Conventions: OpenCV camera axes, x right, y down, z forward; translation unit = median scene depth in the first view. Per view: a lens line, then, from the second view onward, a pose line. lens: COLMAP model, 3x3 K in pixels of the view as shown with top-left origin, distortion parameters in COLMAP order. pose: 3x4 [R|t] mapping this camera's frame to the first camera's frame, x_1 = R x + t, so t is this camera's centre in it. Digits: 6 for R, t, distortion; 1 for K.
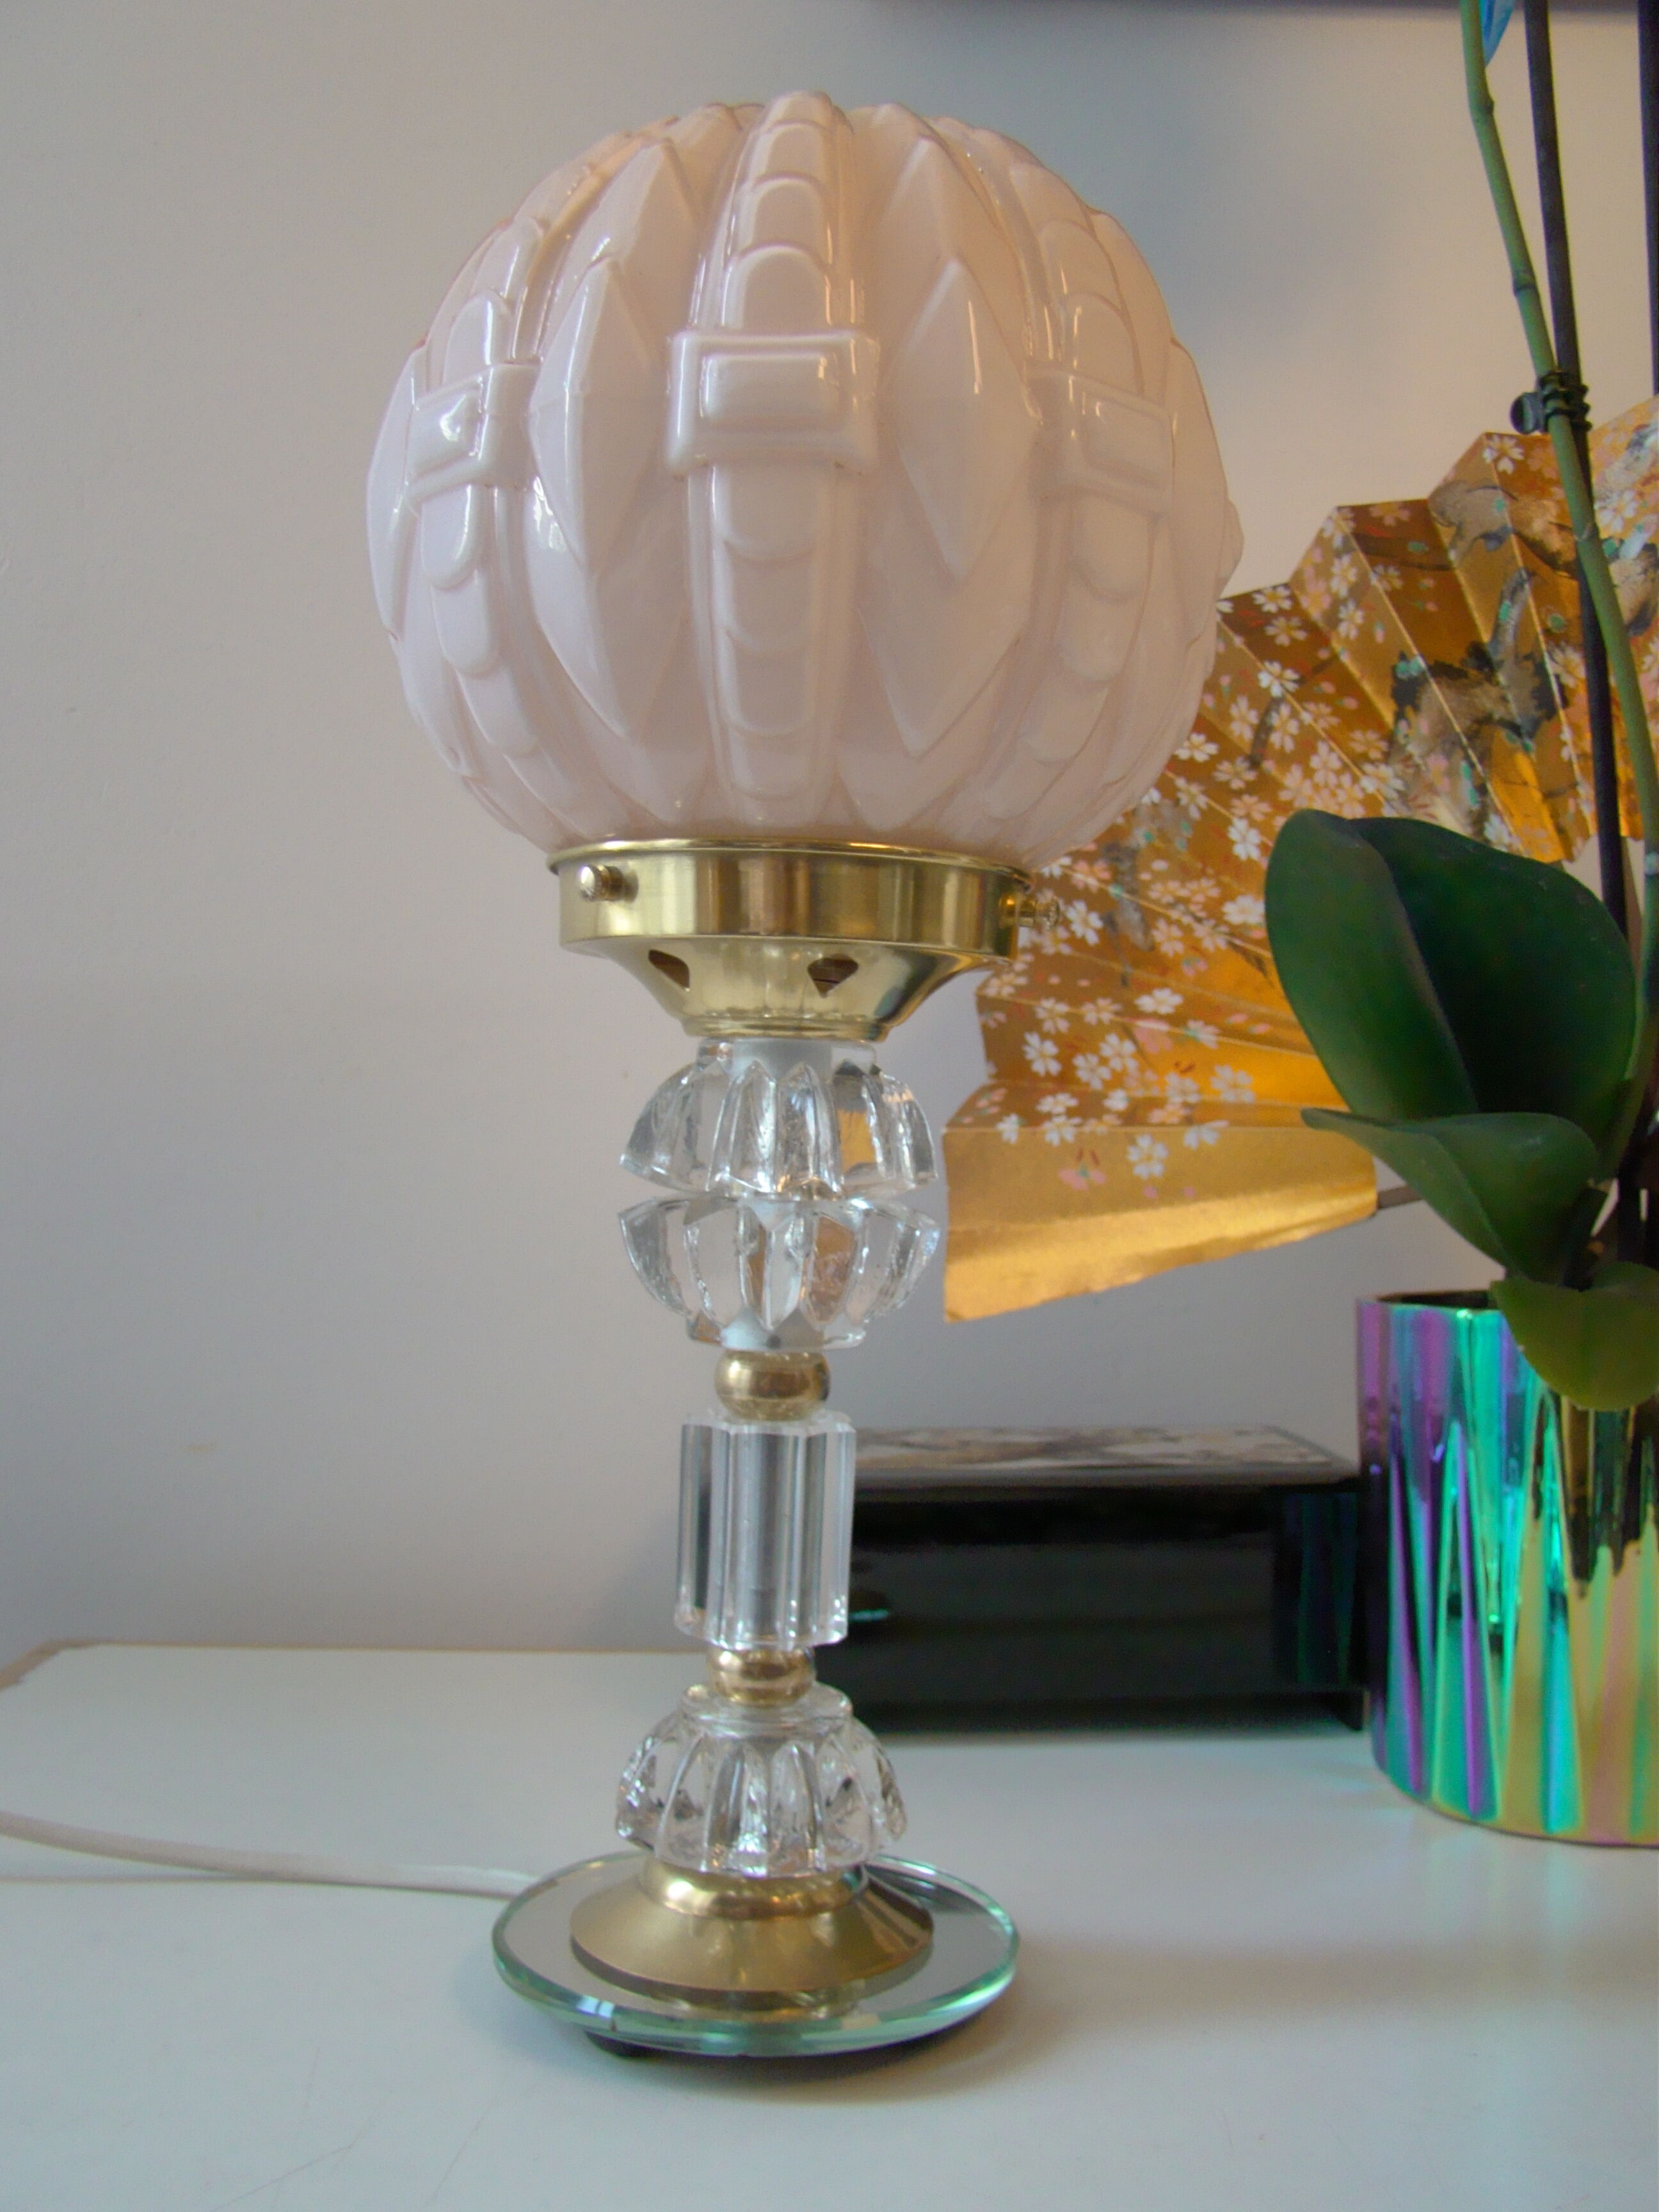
lens RADIAL K [[2018.1, 0, 837.3], [0, 2018.1, 1081.7], [0, 0, 1]] dist [-0.124751, 0.000000]
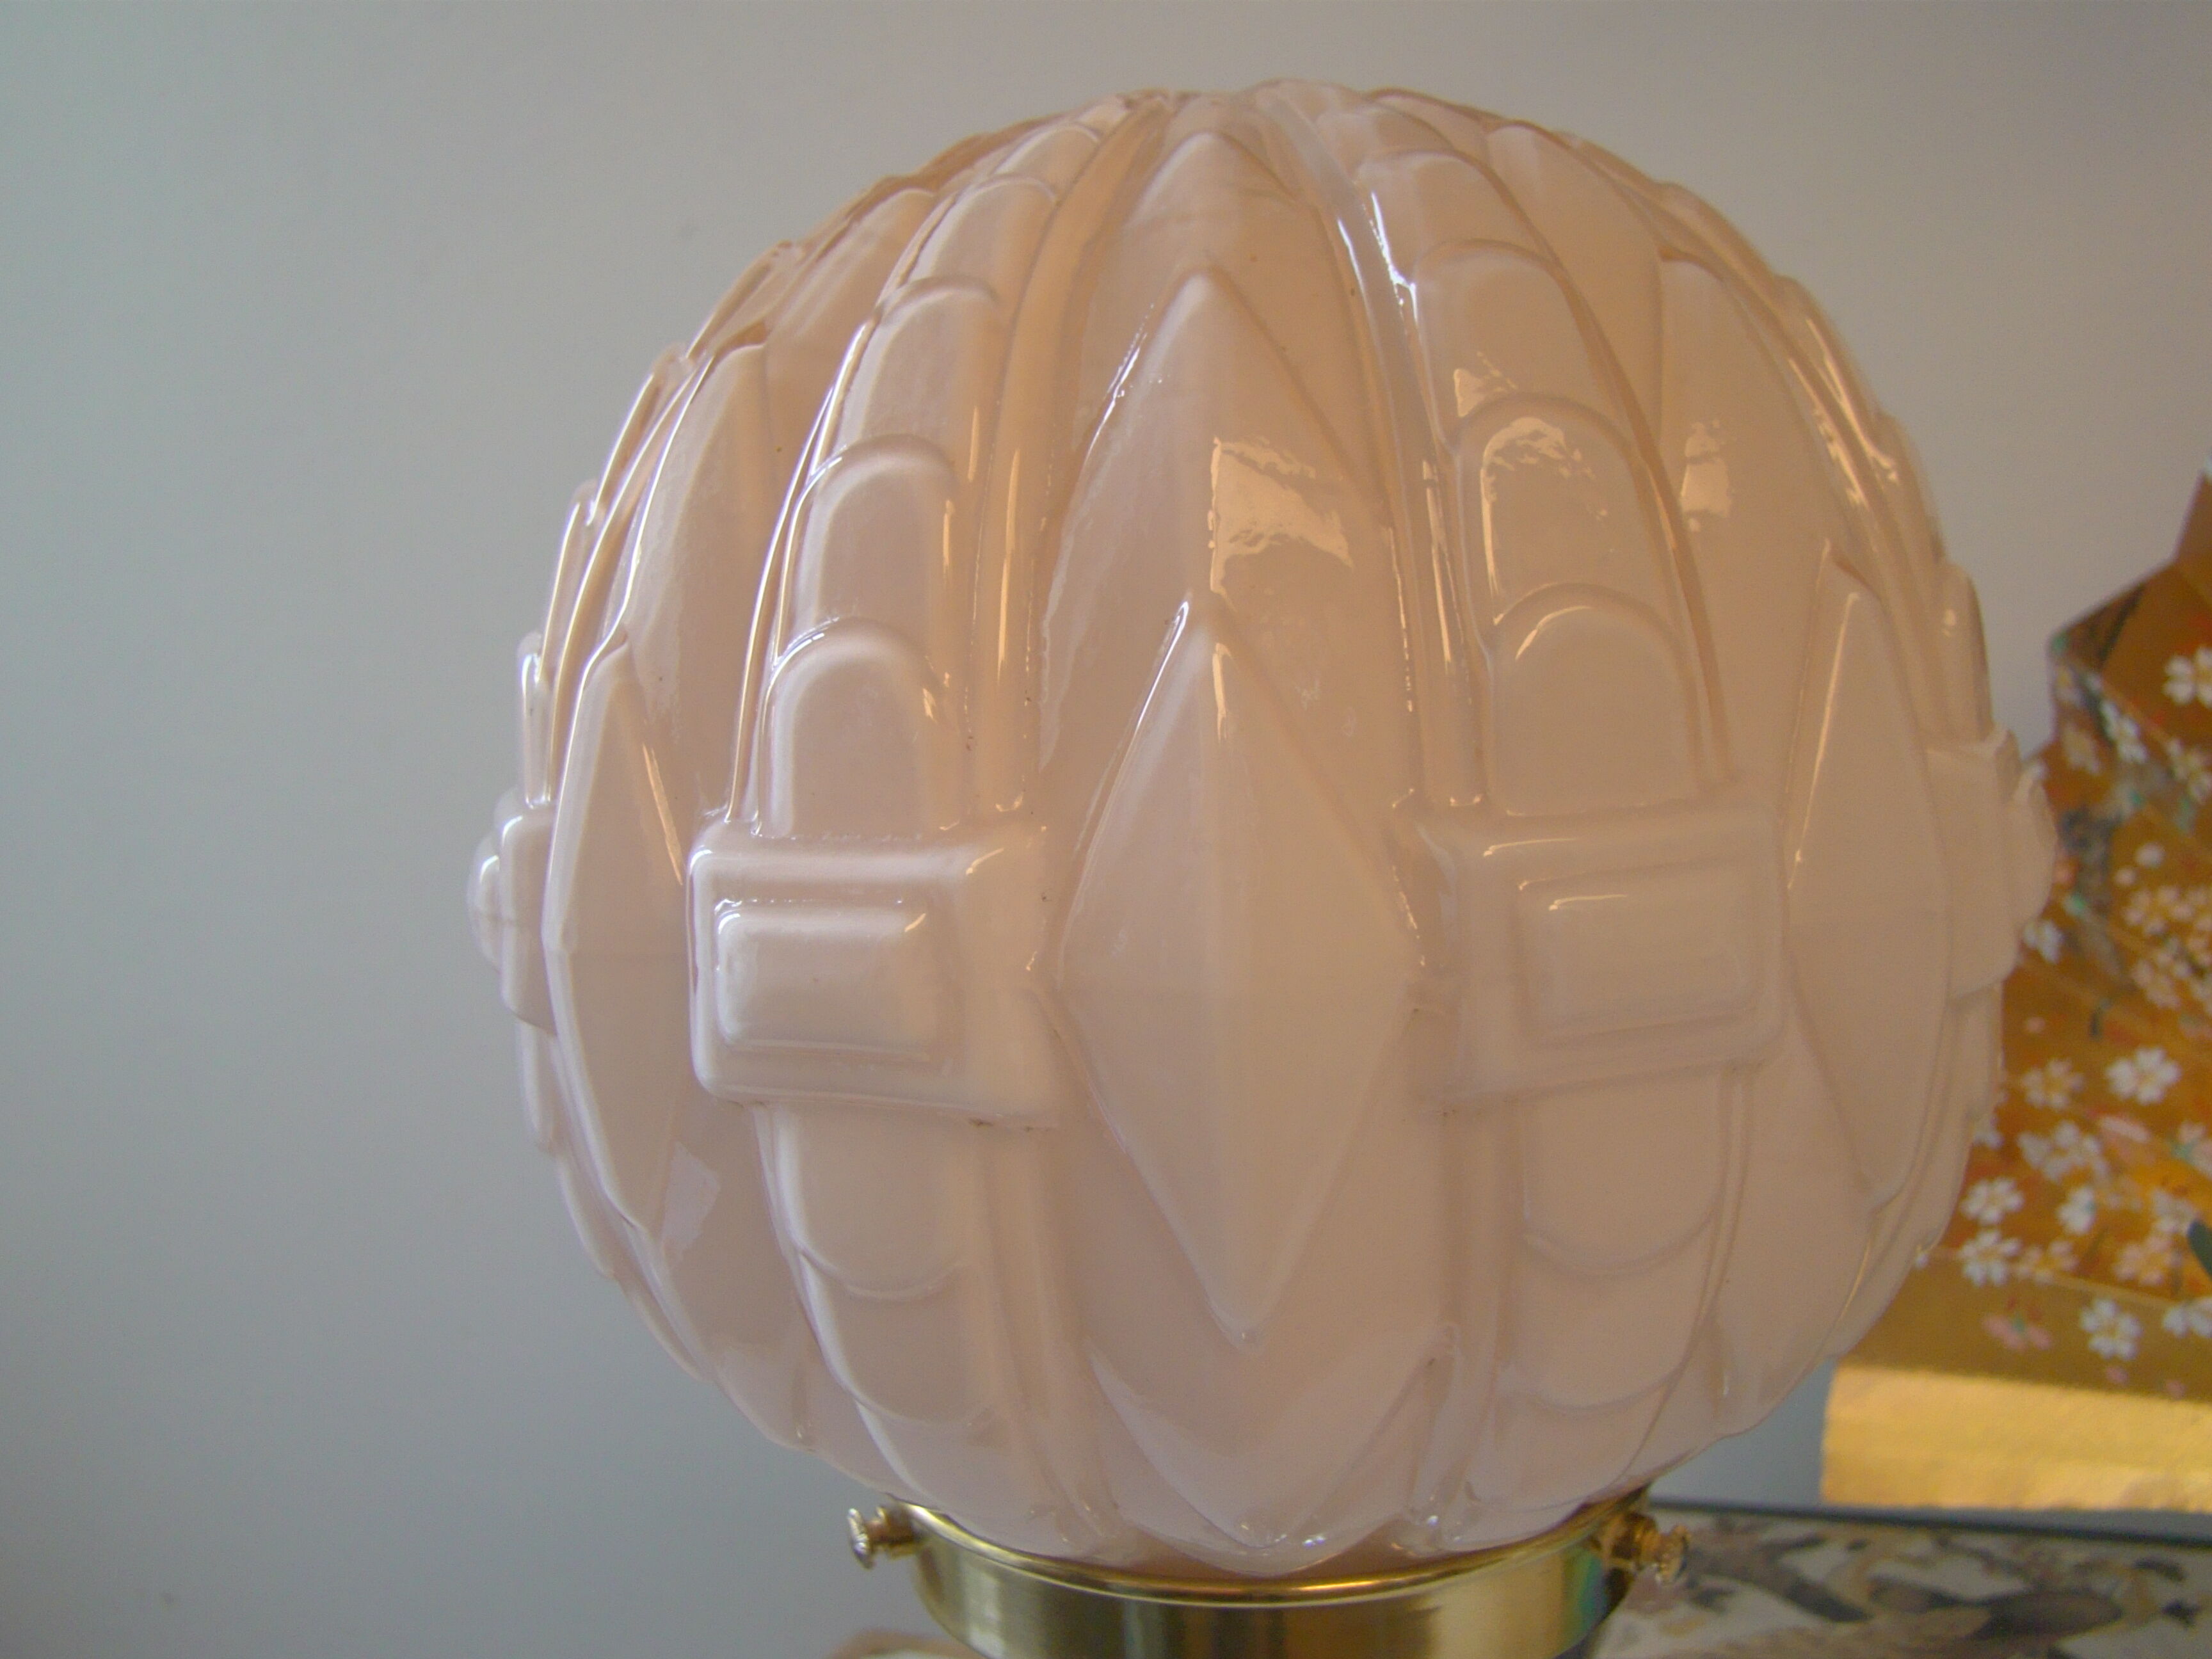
lens RADIAL K [[2018.1, 0, 1129.0], [0, 2018.1, 828.1], [0, 0, 1]] dist [-0.124751, 0.000000]
pose [[0.909860, -0.022250, -0.414317, 0.125820], [0.079047, 0.989567, 0.120448, -0.228174], [0.407315, -0.142342, 0.902127, 0.301484]]
